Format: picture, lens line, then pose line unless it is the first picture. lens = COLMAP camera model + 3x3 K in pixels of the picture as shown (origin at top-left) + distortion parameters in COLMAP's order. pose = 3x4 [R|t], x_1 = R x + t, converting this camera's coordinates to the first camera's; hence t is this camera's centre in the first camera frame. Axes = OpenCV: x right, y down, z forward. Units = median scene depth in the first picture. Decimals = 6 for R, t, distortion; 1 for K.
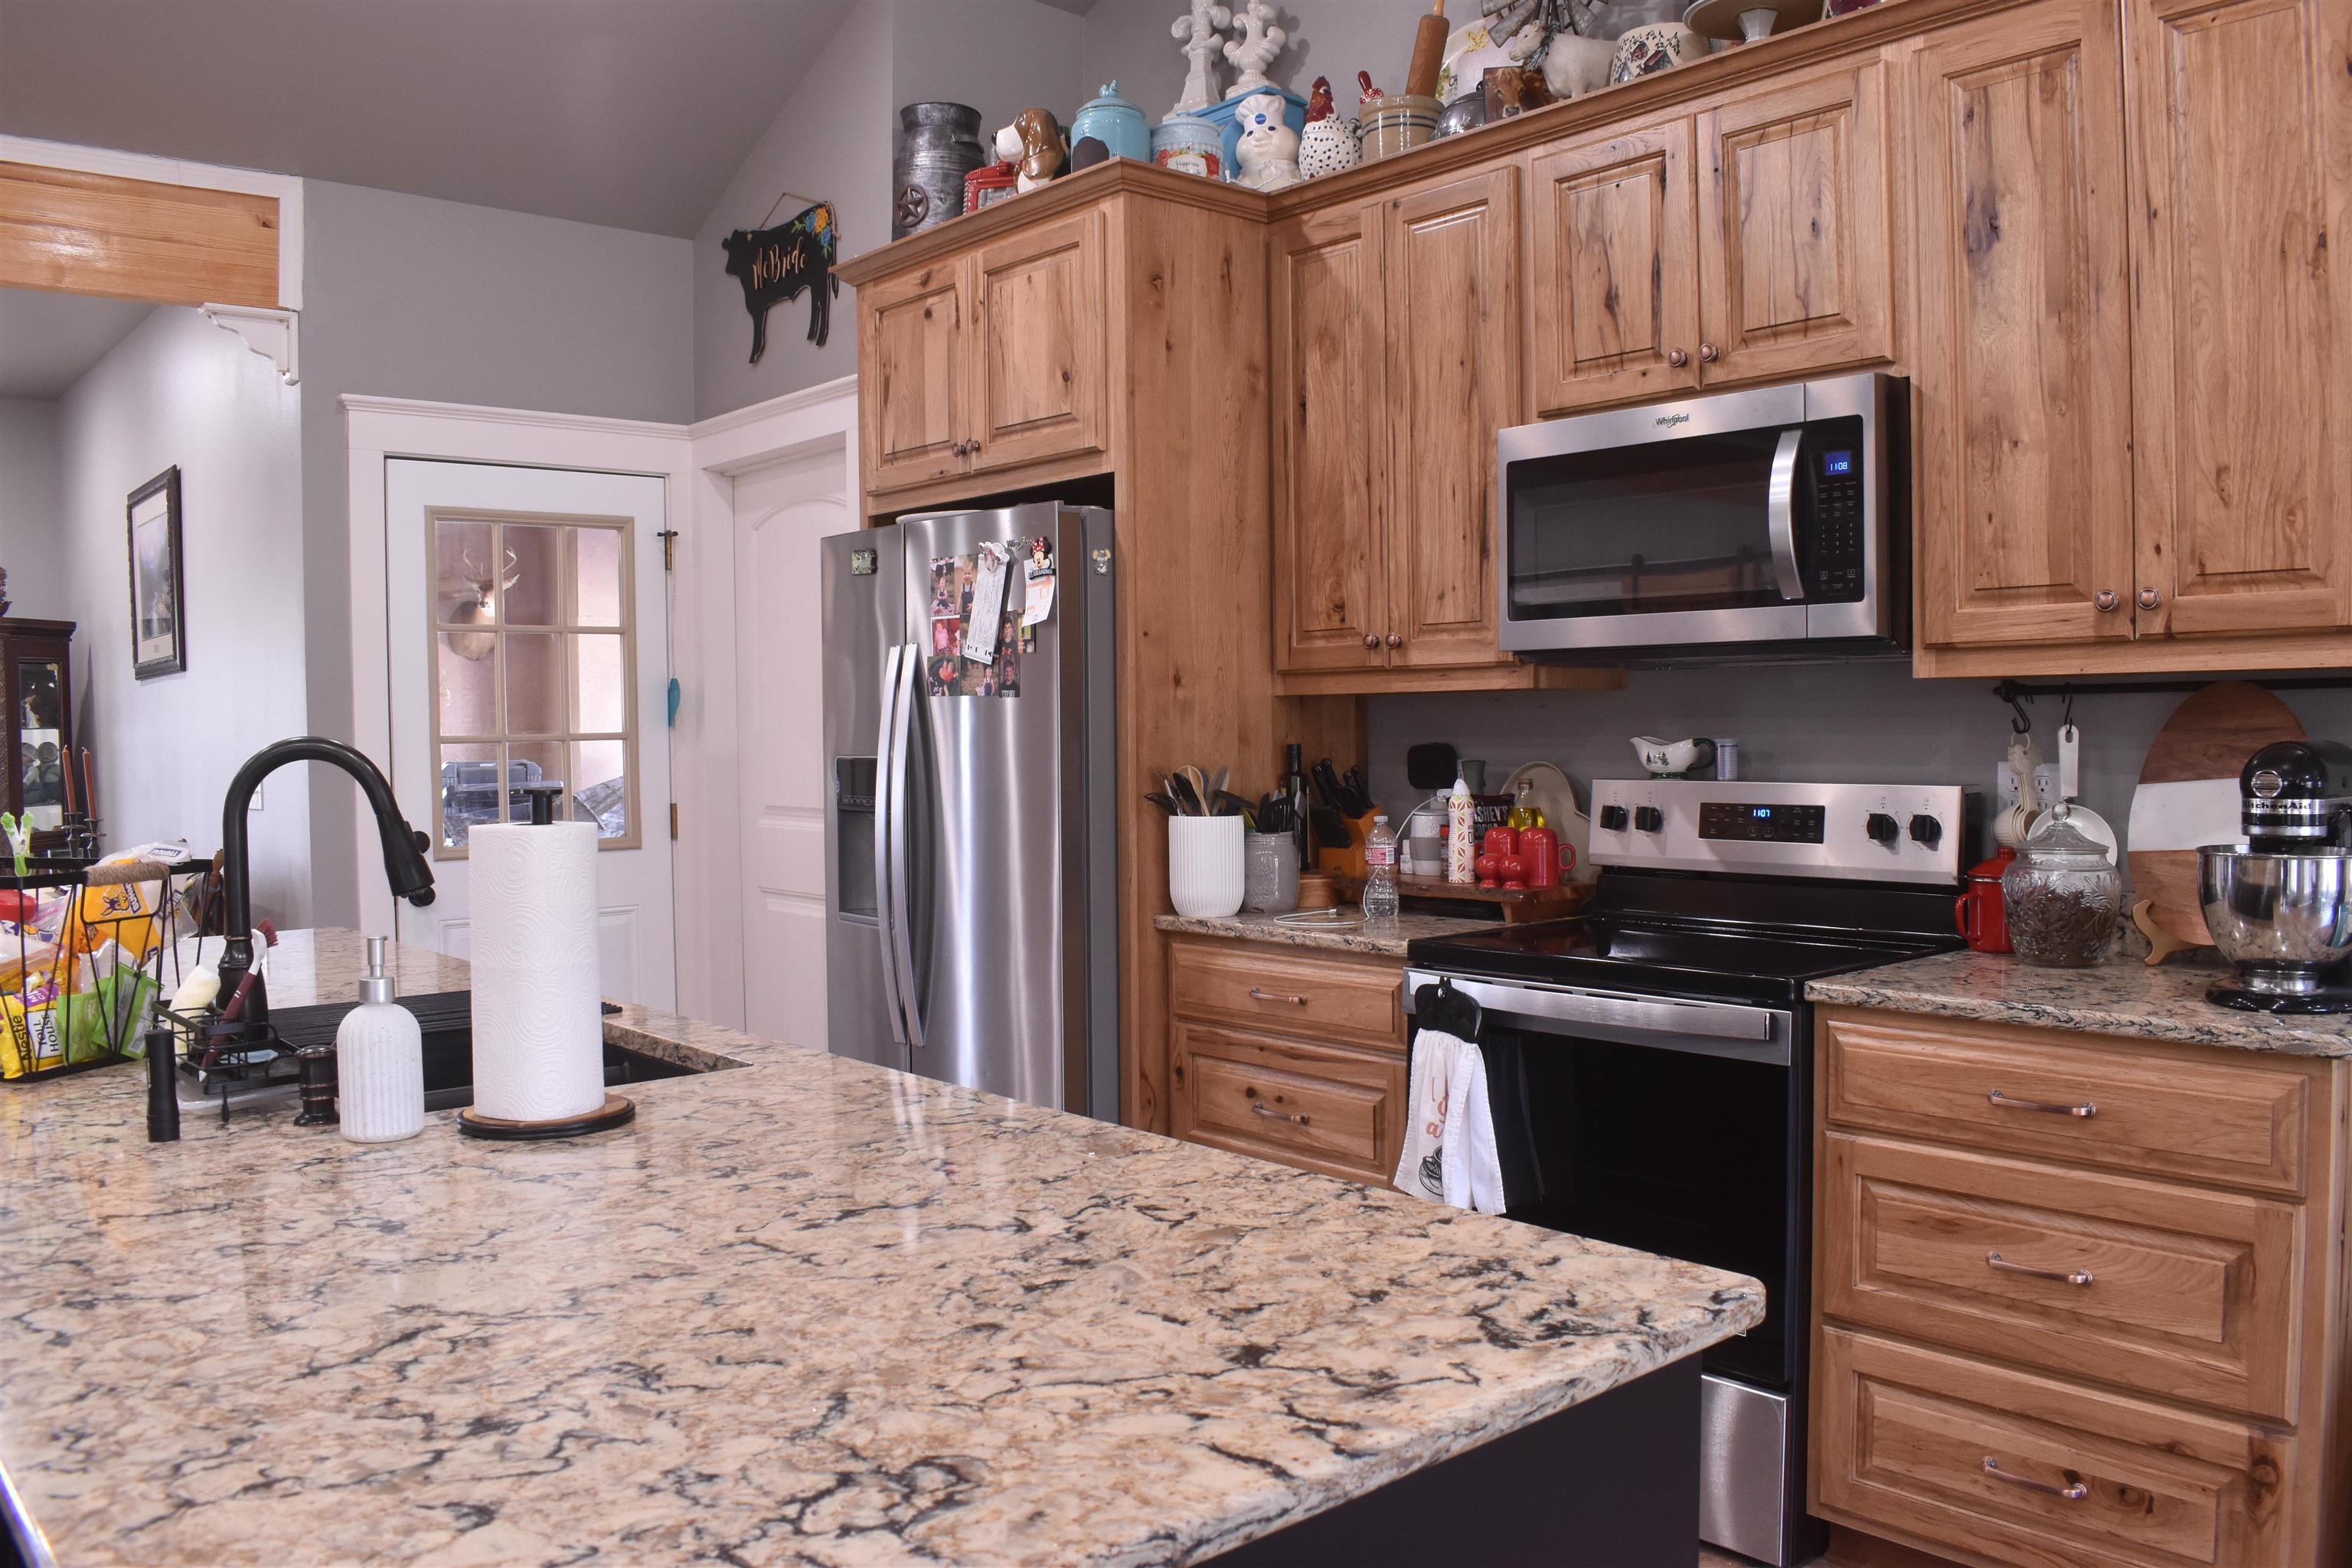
lens RADIAL K [[1815.5, 0, 1176.0], [0, 1815.5, 784.0], [0, 0, 1]] dist [-0.107231, 0.025690]
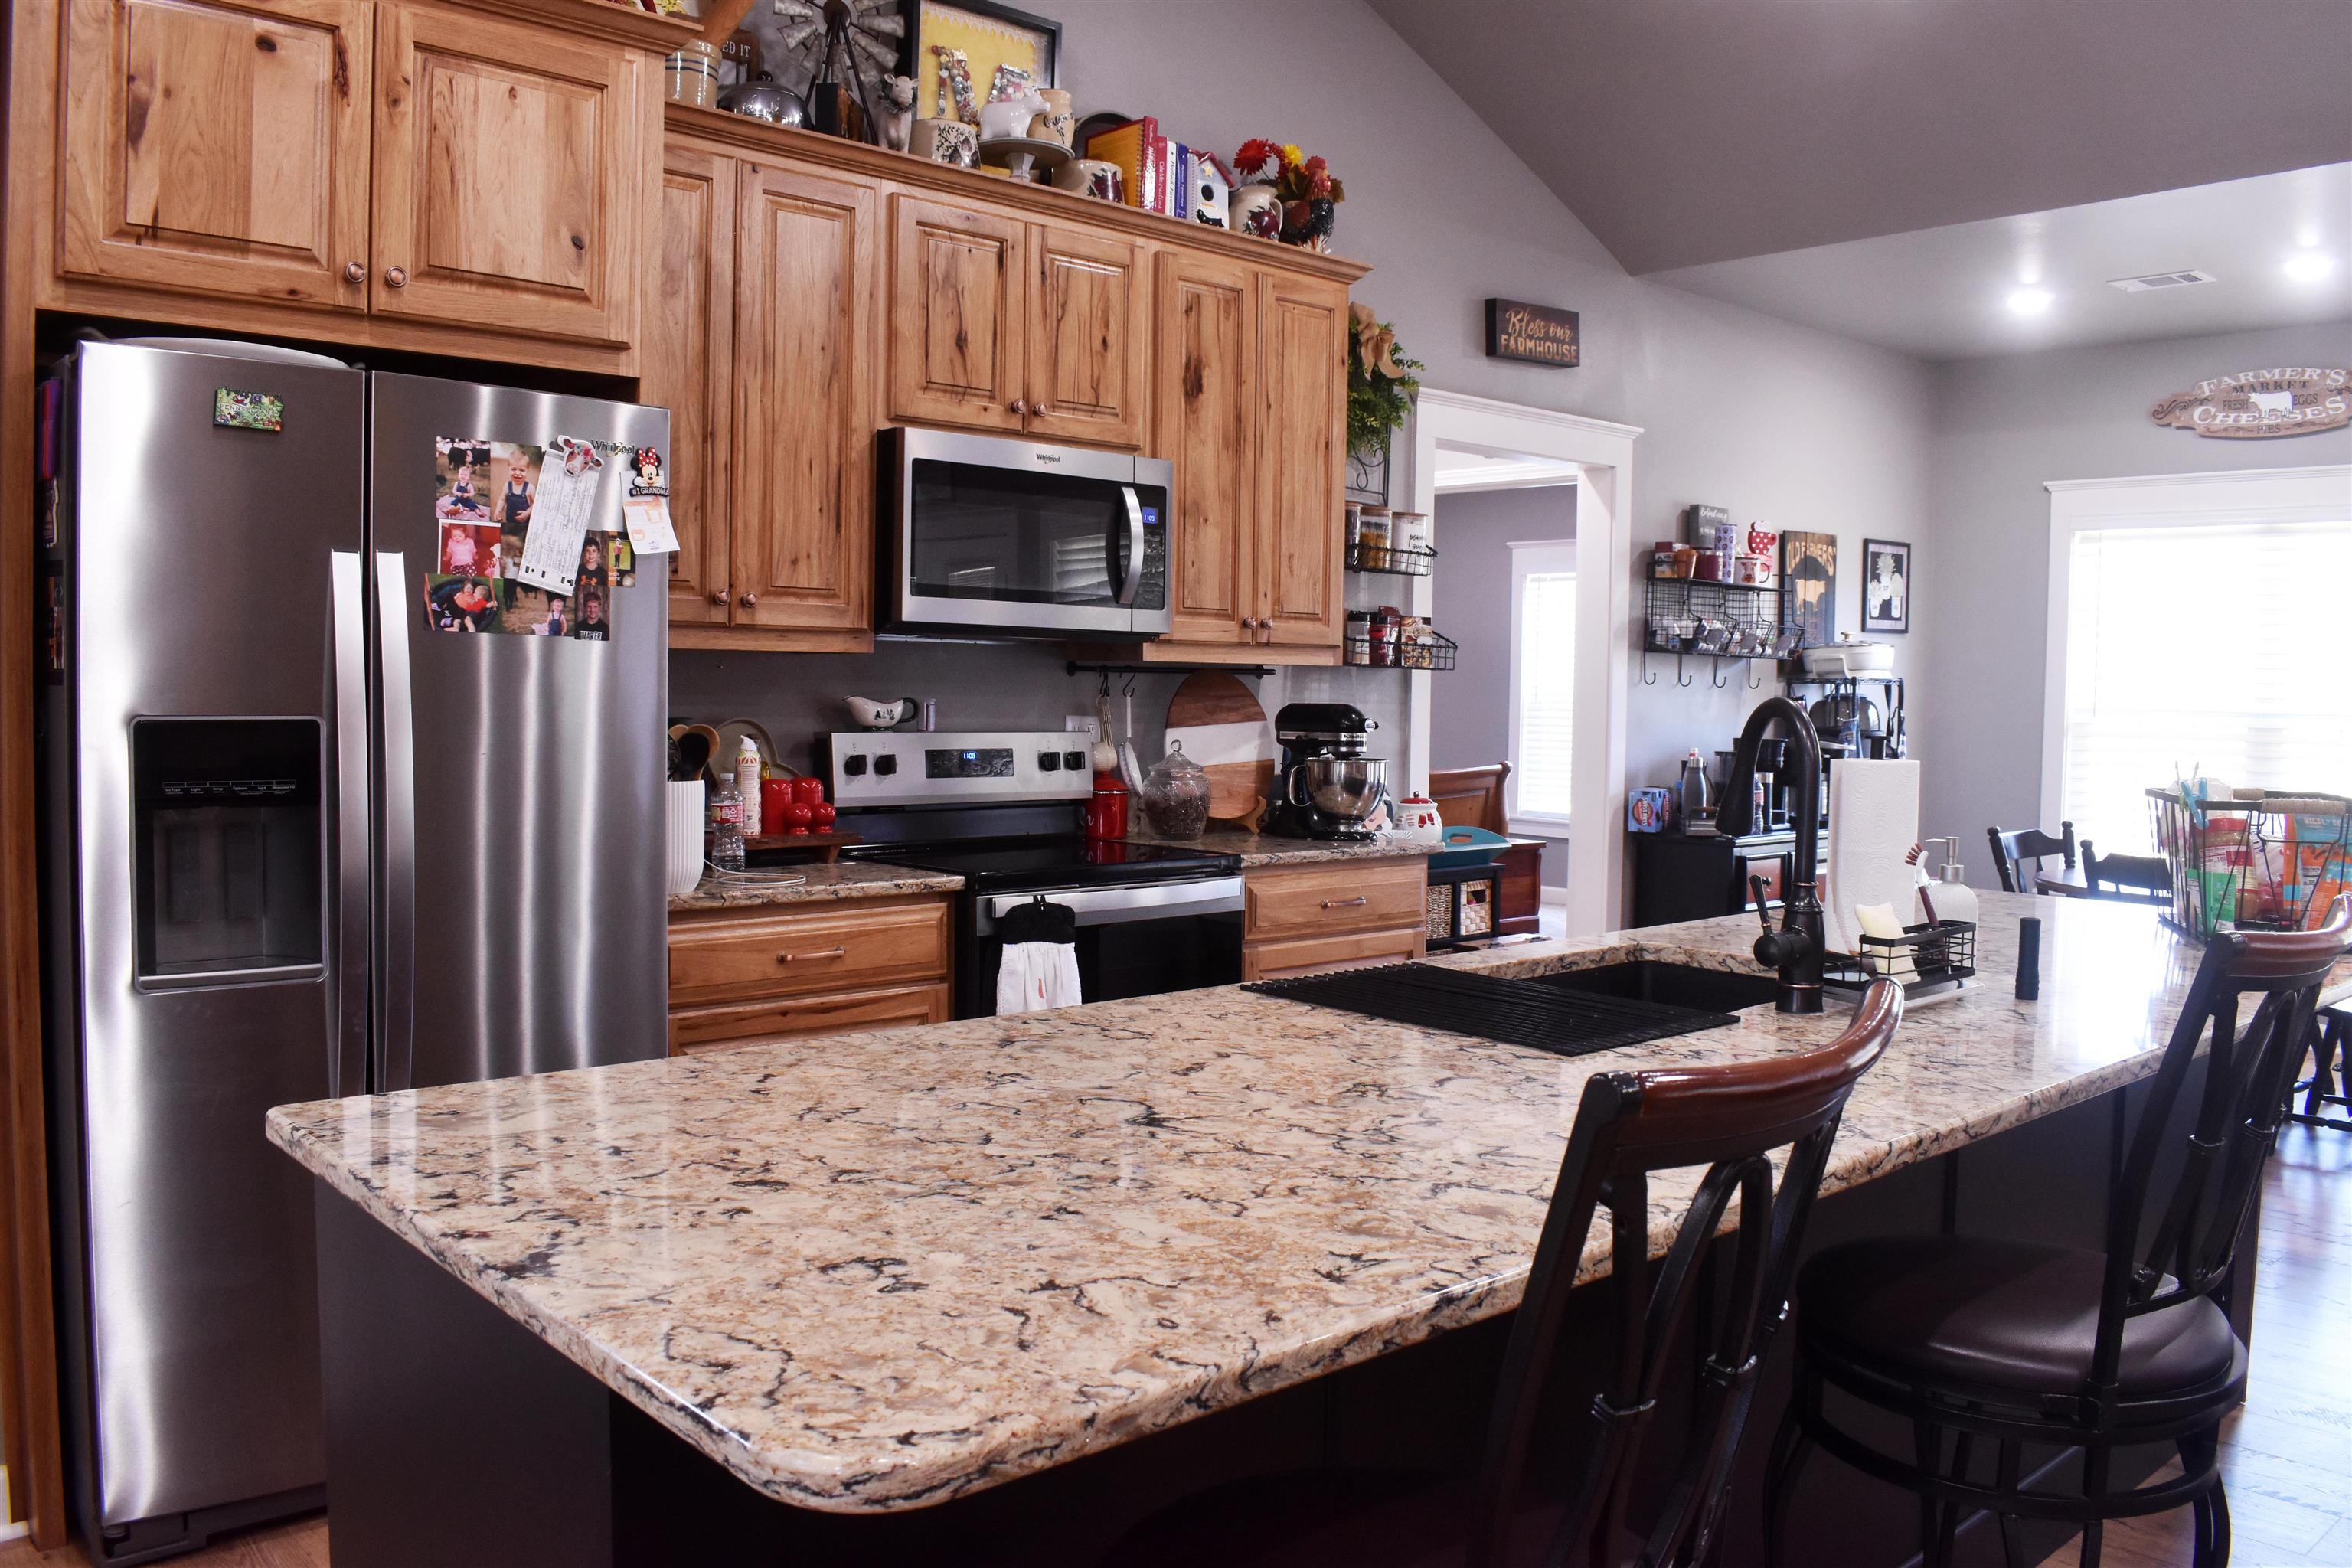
lens RADIAL K [[1815.5, 0, 1176.0], [0, 1815.5, 784.0], [0, 0, 1]] dist [-0.107231, 0.025690]
pose [[-0.003958, -0.041214, 0.999143, -0.958465], [0.015415, 0.999029, 0.041270, -0.014726], [-0.999873, 0.015565, -0.003319, 0.822015]]
